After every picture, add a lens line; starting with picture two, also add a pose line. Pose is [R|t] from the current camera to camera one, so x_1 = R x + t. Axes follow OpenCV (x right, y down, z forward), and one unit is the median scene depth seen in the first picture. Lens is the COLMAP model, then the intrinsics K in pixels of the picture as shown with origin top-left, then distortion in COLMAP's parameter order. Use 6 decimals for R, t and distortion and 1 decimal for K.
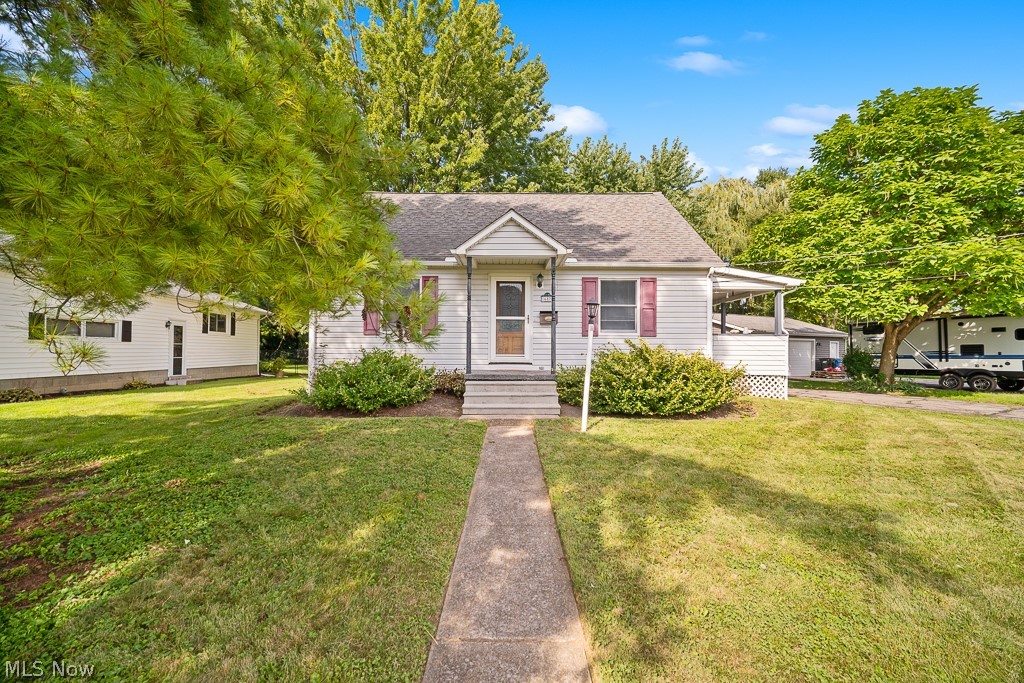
lens RADIAL K [[411.1, 0, 512.0], [0, 411.1, 341.5], [0, 0, 1]] dist [-0.001550, -0.000302]
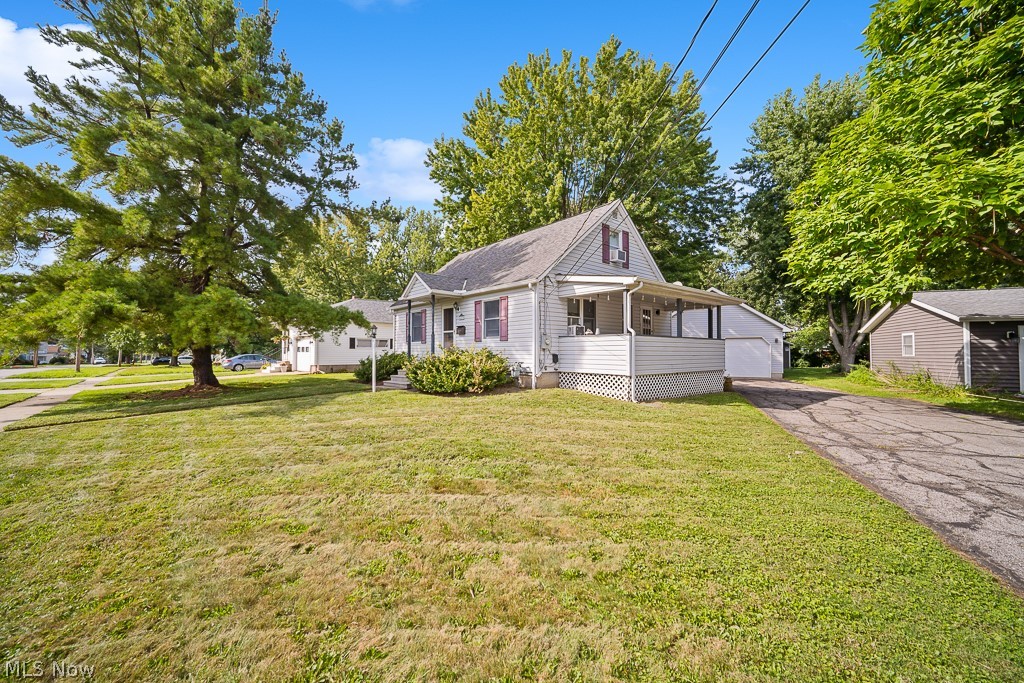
lens RADIAL K [[411.1, 0, 512.0], [0, 411.1, 341.5], [0, 0, 1]] dist [-0.001550, -0.000302]
pose [[0.643278, -0.026187, -0.765185, 1.362440], [0.022714, 0.999628, -0.015115, 0.010887], [0.765296, -0.007658, 0.643633, 0.166272]]
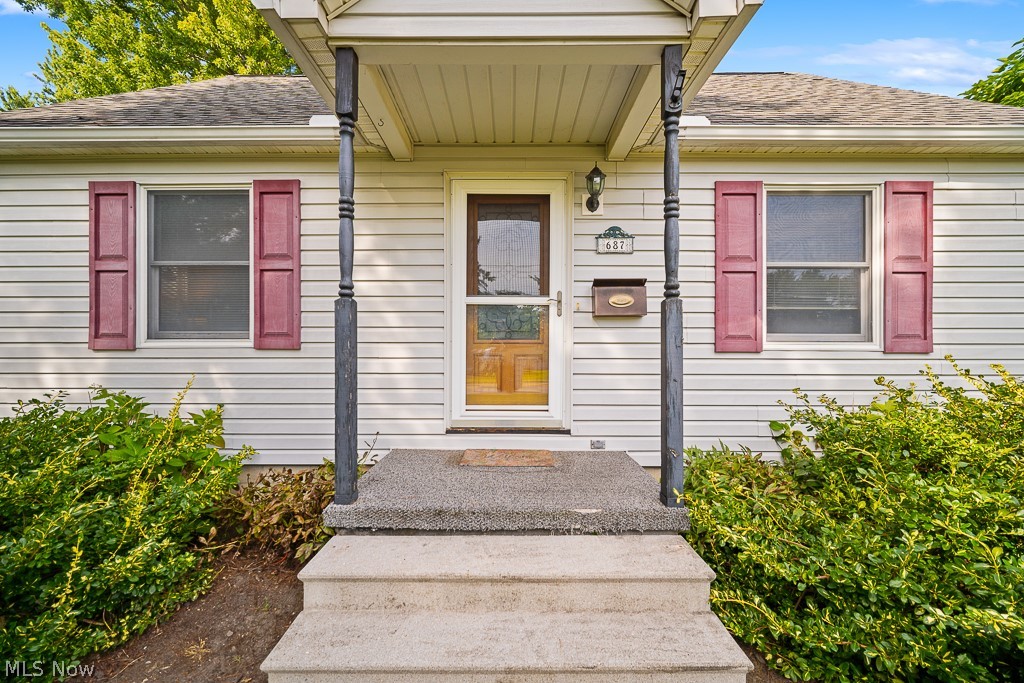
lens RADIAL K [[414.7, 0, 510.5], [0, 414.7, 356.5], [0, 0, 1]] dist [-0.002307, -0.000278]
pose [[0.999830, -0.000981, -0.018388, 0.004677], [0.001423, 0.999711, 0.024010, -0.018318], [0.018359, -0.024032, 0.999543, 0.646714]]
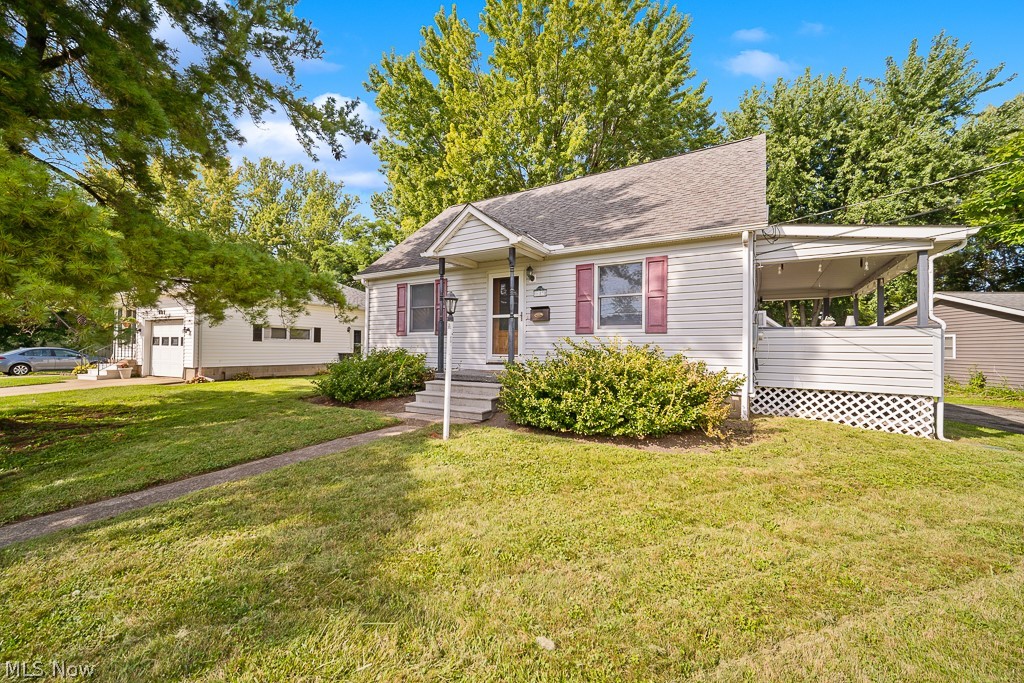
lens RADIAL K [[411.1, 0, 512.0], [0, 411.1, 341.5], [0, 0, 1]] dist [-0.001550, -0.000302]
pose [[0.844567, -0.005154, -0.535425, 0.515389], [0.006375, 0.999980, 0.000431, 0.001411], [0.535412, -0.003777, 0.844583, 0.205833]]
